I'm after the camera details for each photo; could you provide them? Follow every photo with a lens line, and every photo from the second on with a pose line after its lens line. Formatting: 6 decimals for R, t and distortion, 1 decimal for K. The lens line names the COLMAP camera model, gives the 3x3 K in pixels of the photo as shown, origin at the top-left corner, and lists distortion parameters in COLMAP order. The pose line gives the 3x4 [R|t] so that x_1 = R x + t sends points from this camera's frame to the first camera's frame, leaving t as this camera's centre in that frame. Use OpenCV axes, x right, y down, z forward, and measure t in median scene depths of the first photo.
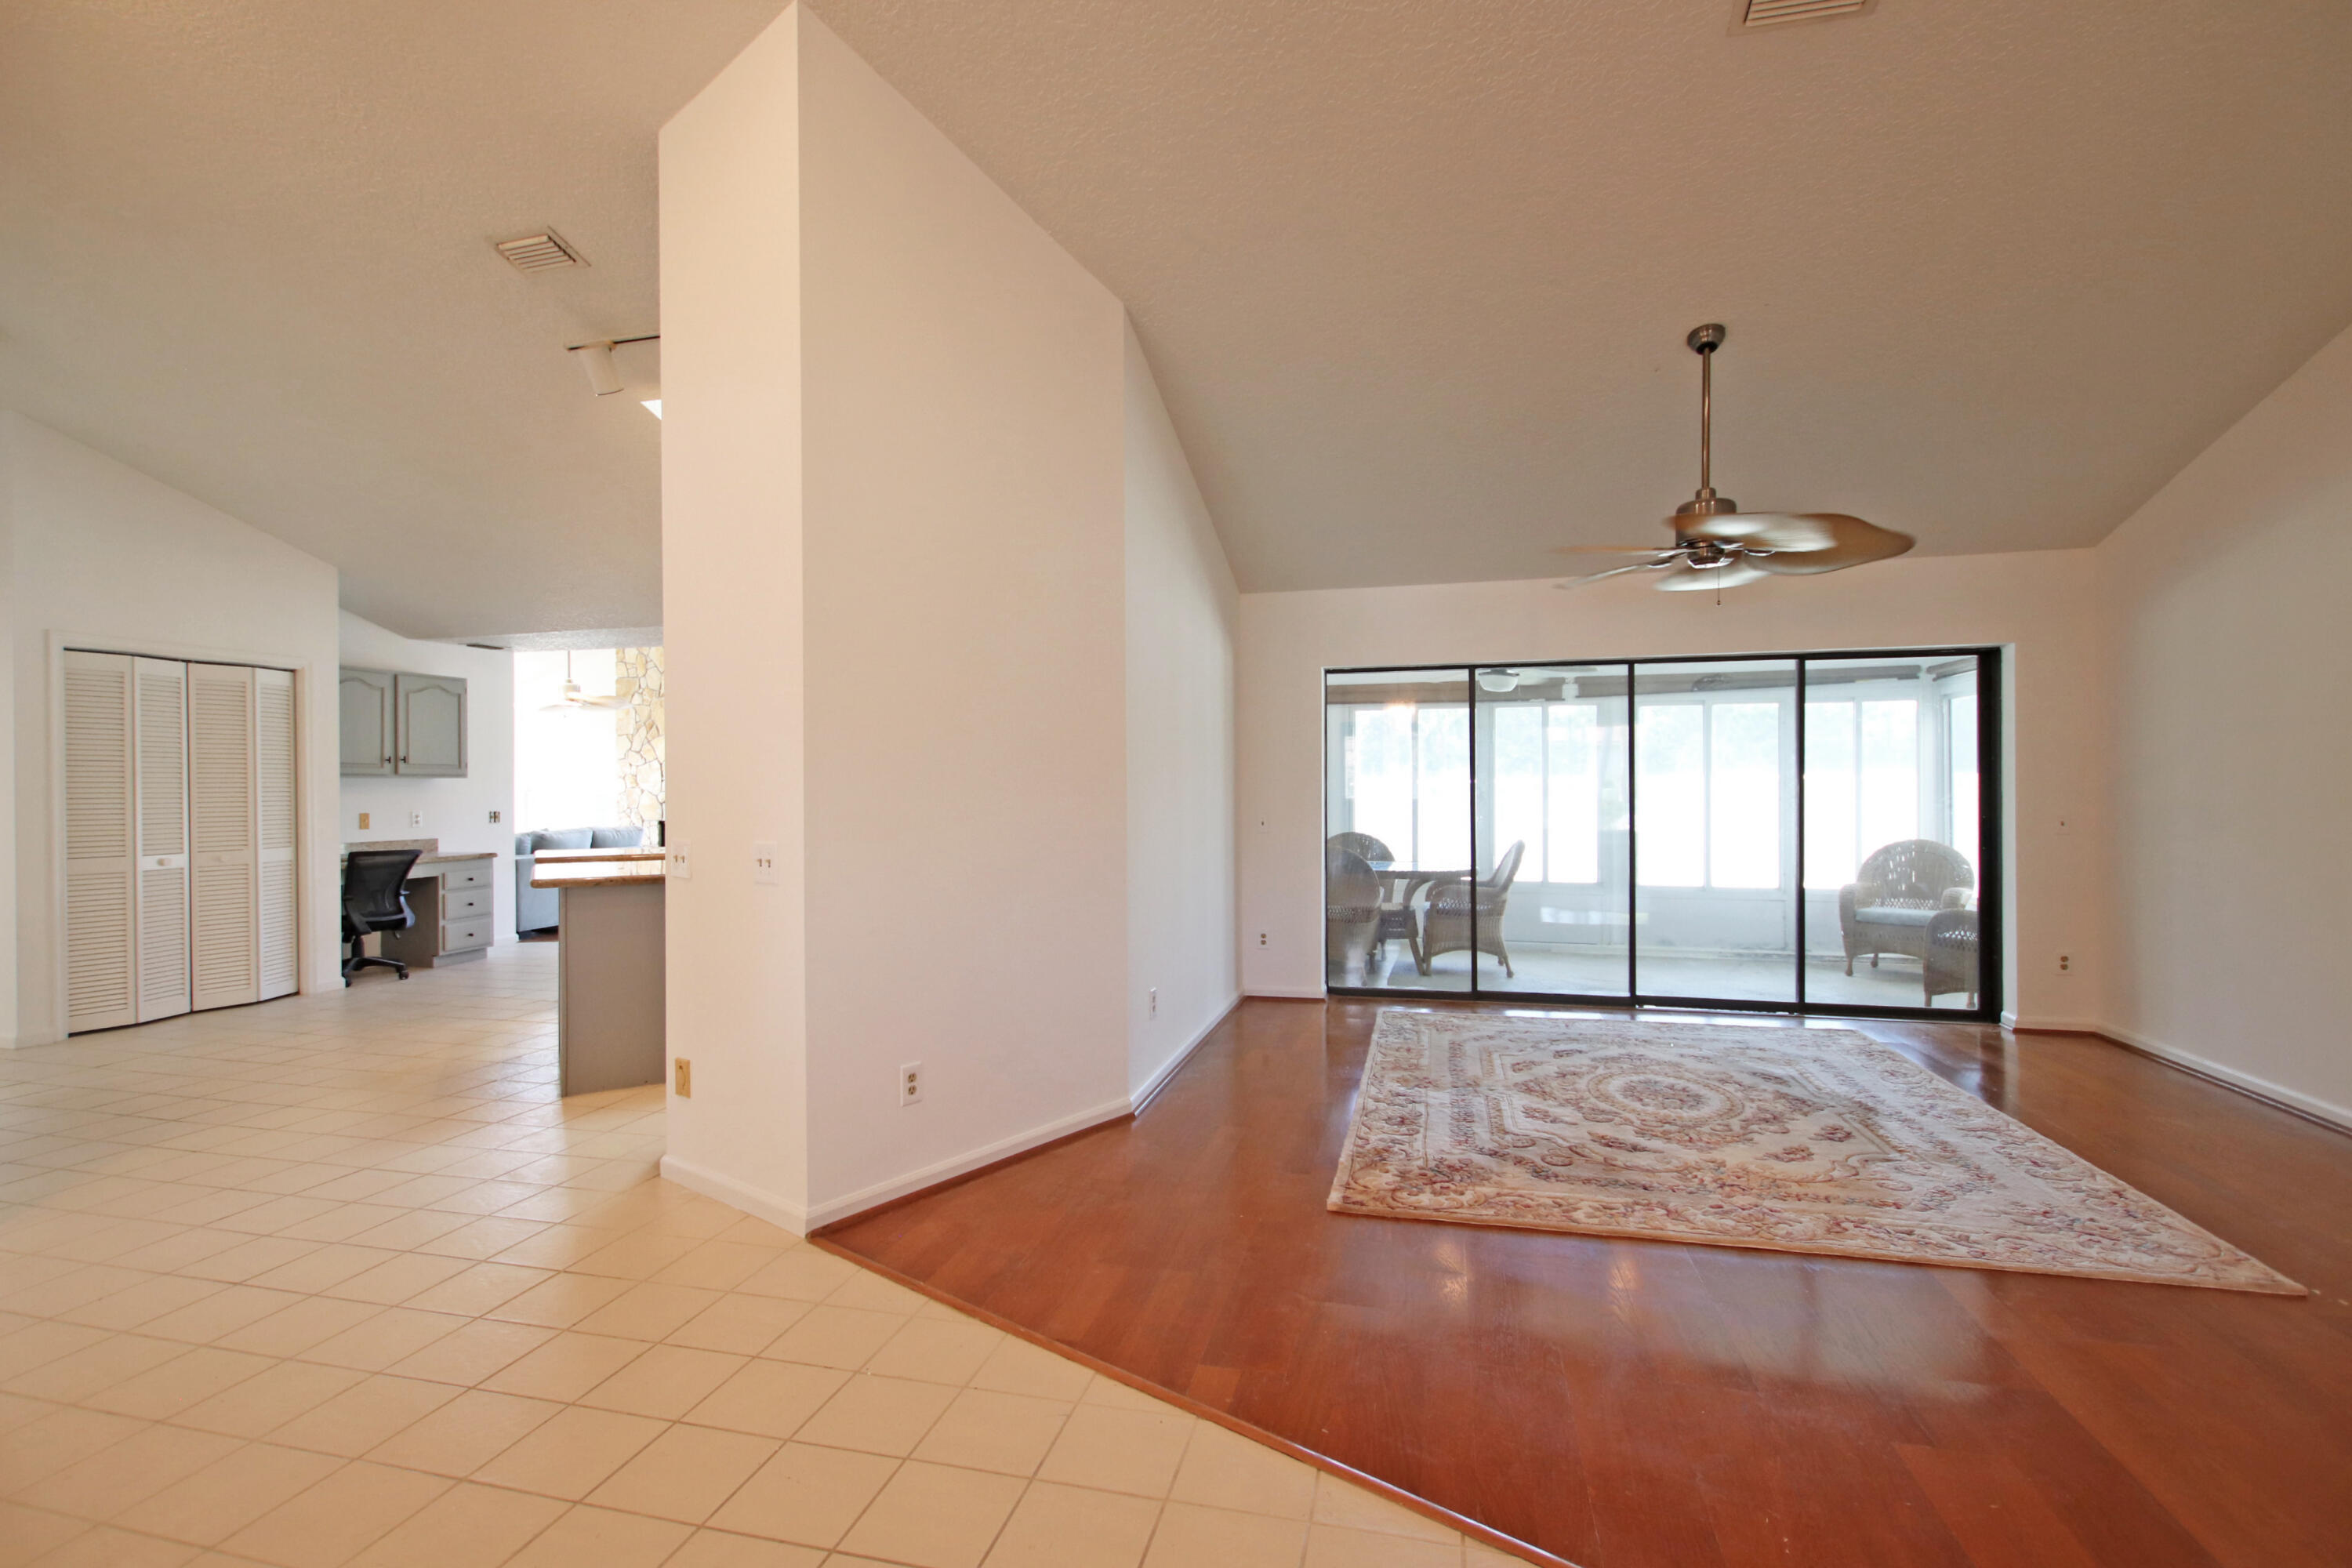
lens RADIAL K [[1101.3, 0, 1173.2], [0, 1101.3, 782.2], [0, 0, 1]] dist [-0.032474, 0.003779]
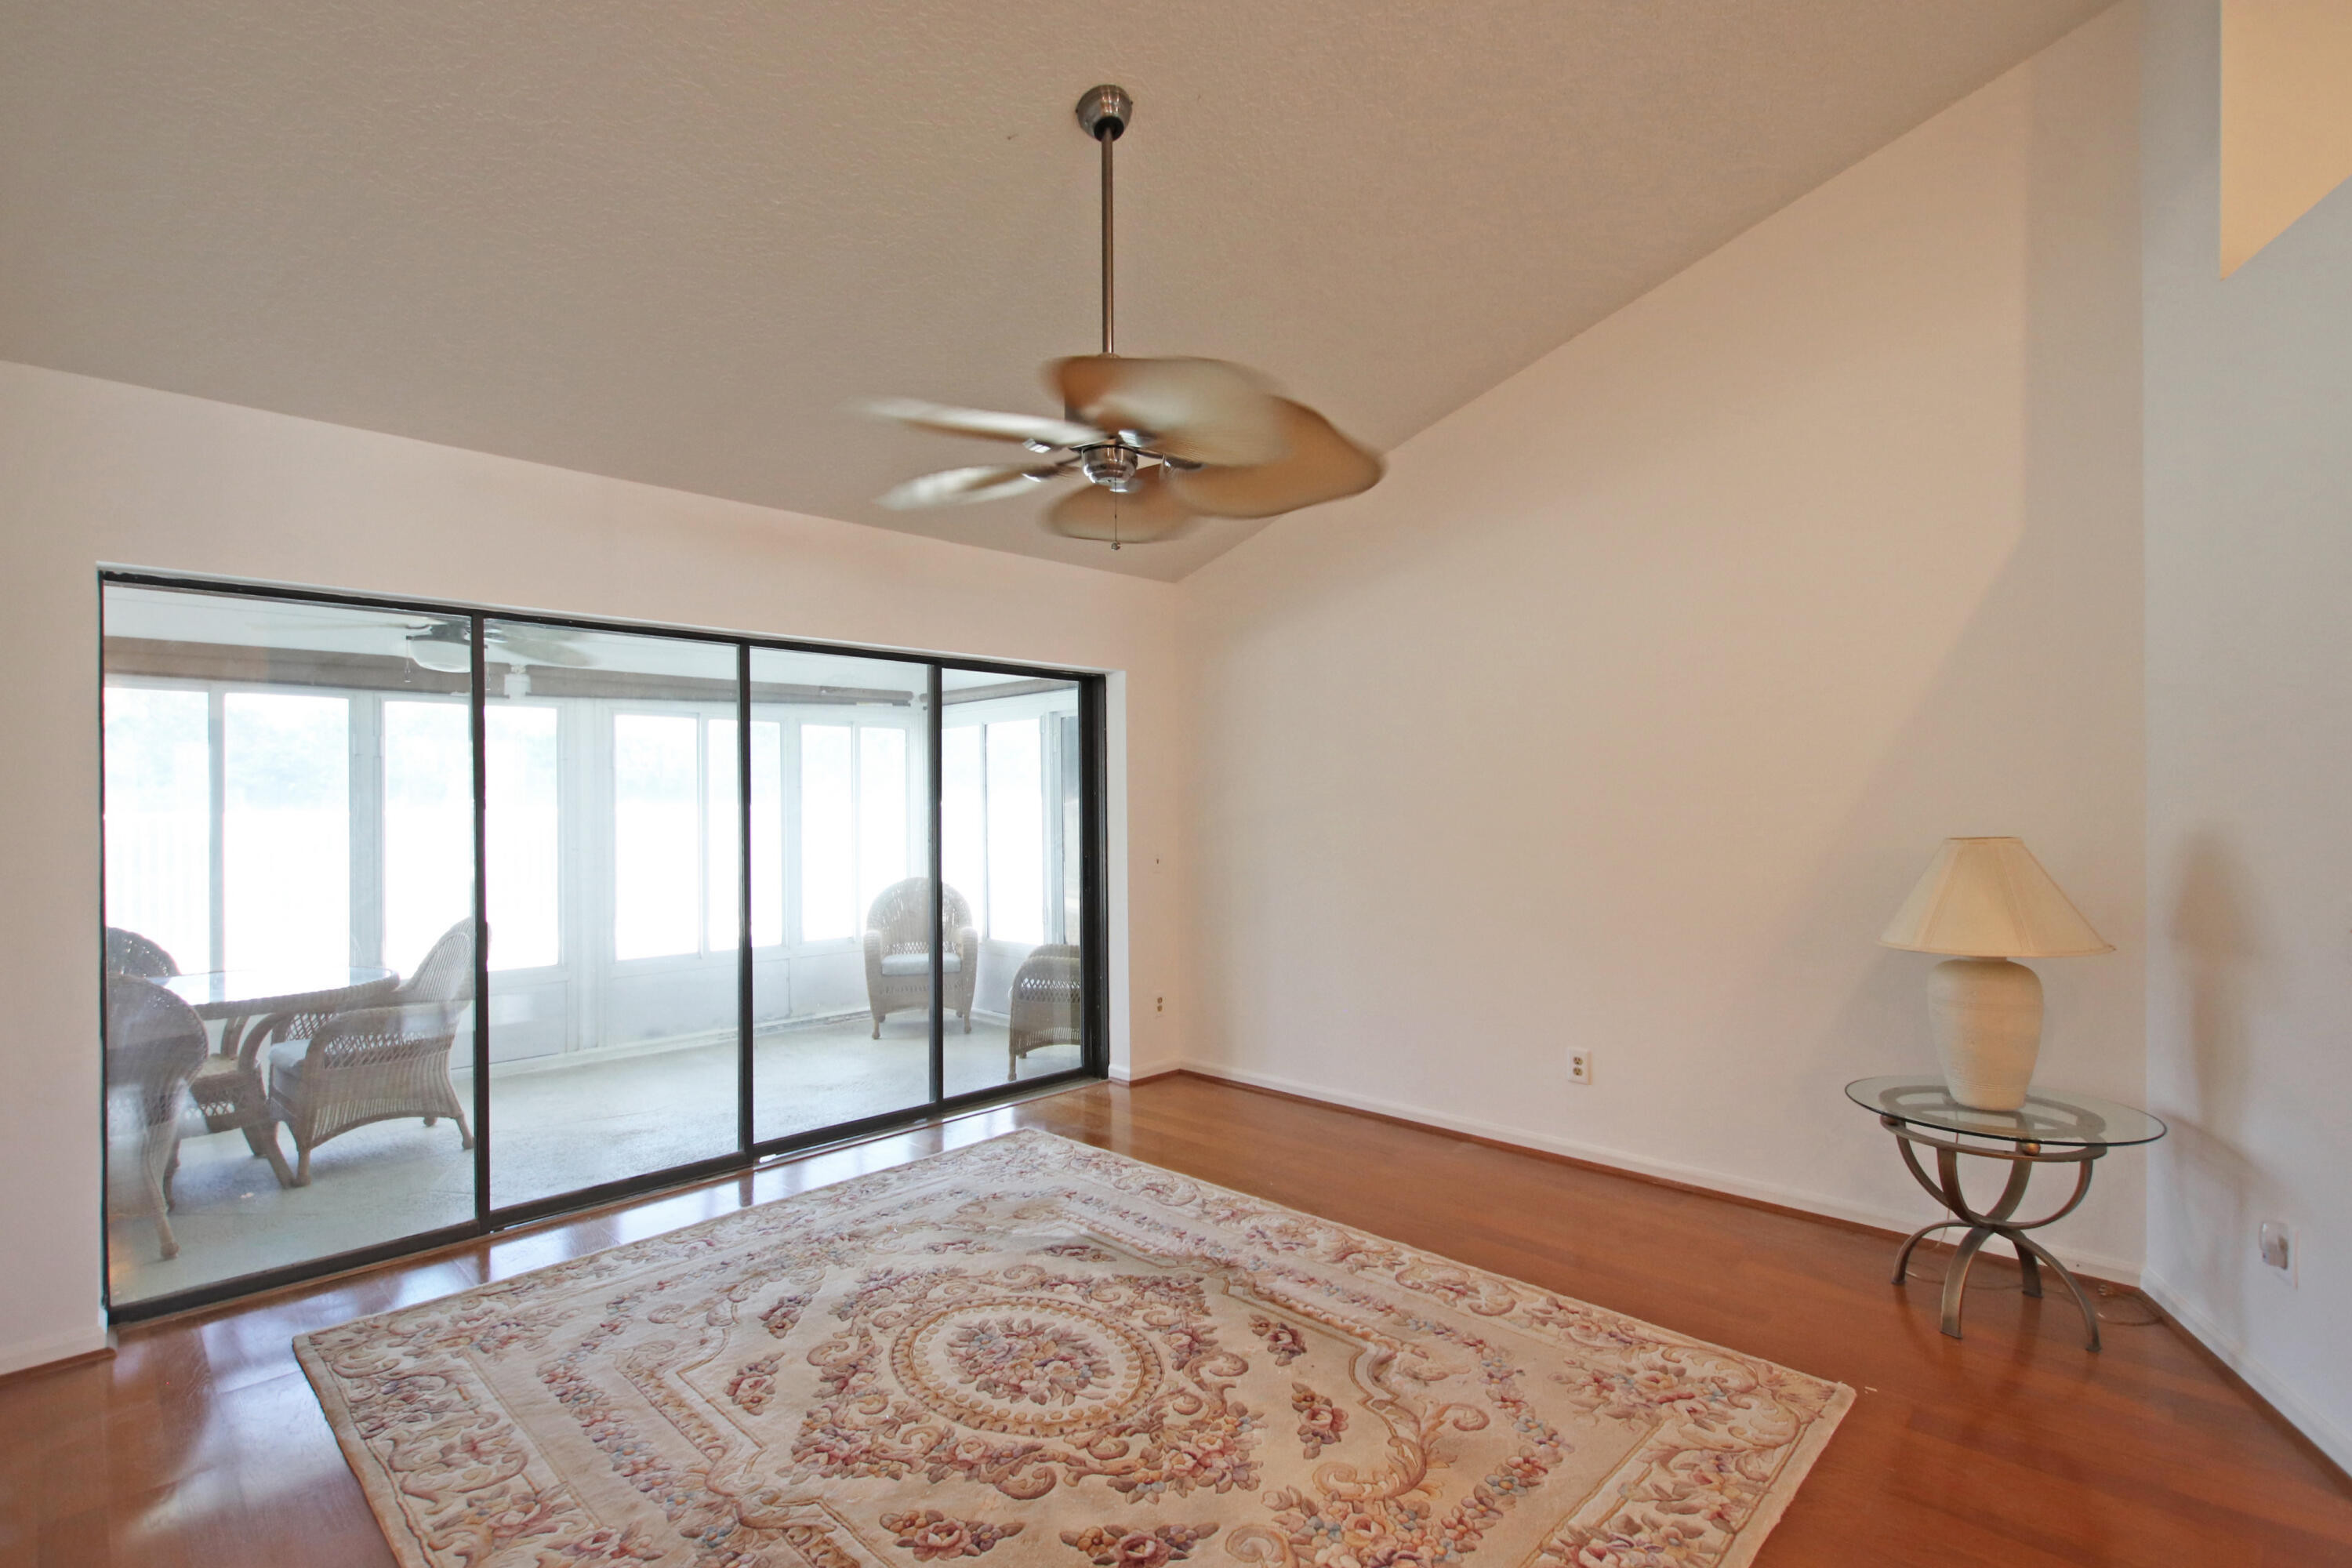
lens RADIAL K [[1101.3, 0, 1195.8], [0, 1101.3, 803.4], [0, 0, 1]] dist [-0.032474, 0.003779]
pose [[0.511650, 0.001774, 0.859192, -0.014814], [0.004905, 0.999976, -0.004986, -0.012236], [-0.859180, 0.006765, 0.511629, 0.640491]]
